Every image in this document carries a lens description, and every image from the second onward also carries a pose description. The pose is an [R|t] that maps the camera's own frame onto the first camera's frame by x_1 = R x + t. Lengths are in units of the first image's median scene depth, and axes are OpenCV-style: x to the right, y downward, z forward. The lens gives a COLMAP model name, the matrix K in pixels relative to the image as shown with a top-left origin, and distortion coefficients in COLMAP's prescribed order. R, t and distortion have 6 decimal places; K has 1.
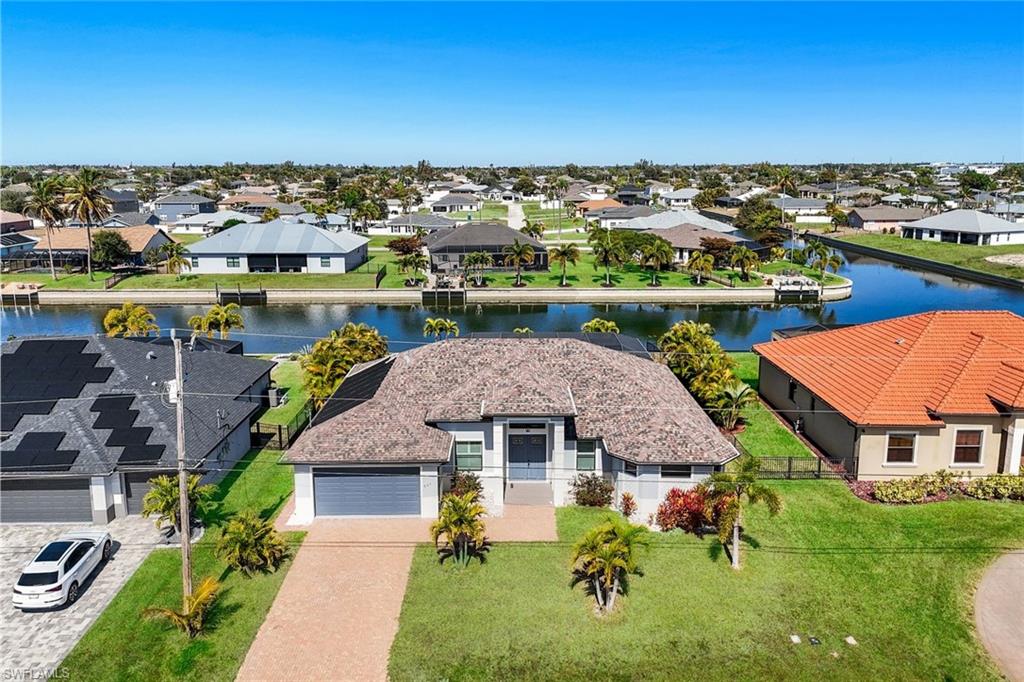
lens RADIAL K [[780.2, 0, 510.7], [0, 780.2, 304.6], [0, 0, 1]] dist [0.050111, 0.000710]
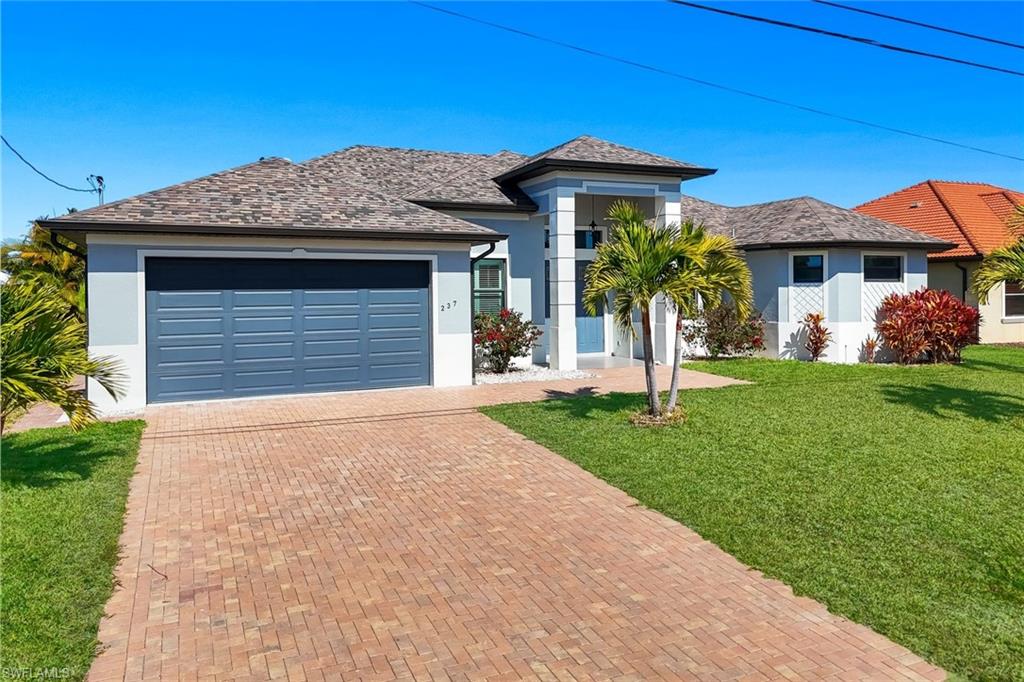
lens RADIAL K [[740.7, 0, 512.0], [0, 740.7, 341.0], [0, 0, 1]] dist [0.079160, 0.000343]
pose [[0.917856, -0.031749, 0.395642, -0.207383], [0.080850, 0.990852, -0.108052, 0.259564], [-0.388592, 0.131164, 0.912027, 0.542702]]
